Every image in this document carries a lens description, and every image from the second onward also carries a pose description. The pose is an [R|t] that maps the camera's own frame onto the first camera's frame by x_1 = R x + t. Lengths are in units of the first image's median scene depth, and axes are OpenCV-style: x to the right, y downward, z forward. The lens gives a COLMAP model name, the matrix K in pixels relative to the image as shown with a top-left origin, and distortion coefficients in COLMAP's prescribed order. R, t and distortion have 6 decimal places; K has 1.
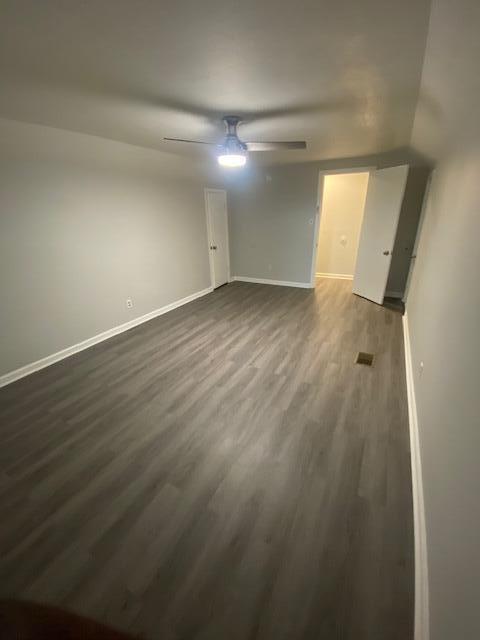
lens RADIAL K [[259.4, 0, 242.9], [0, 259.4, 321.3], [0, 0, 1]] dist [0.014468, -0.018818]
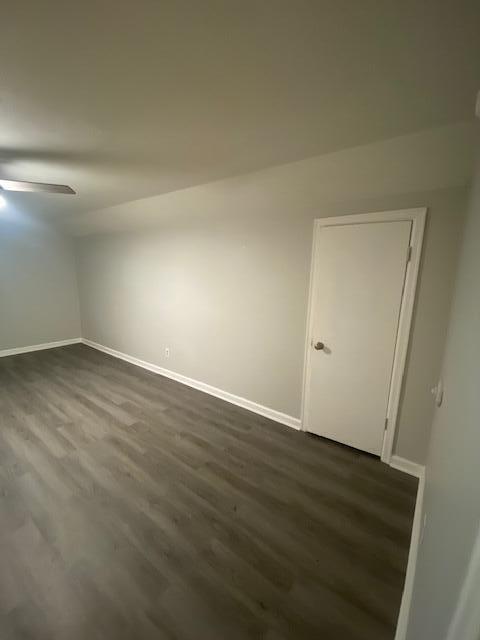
lens RADIAL K [[259.4, 0, 242.9], [0, 259.4, 321.3], [0, 0, 1]] dist [0.014468, -0.018818]
pose [[-0.145429, 0.197198, -0.969517, 0.435924], [-0.407477, 0.881027, 0.240321, -0.517895], [0.901561, 0.430006, -0.047774, 1.250997]]
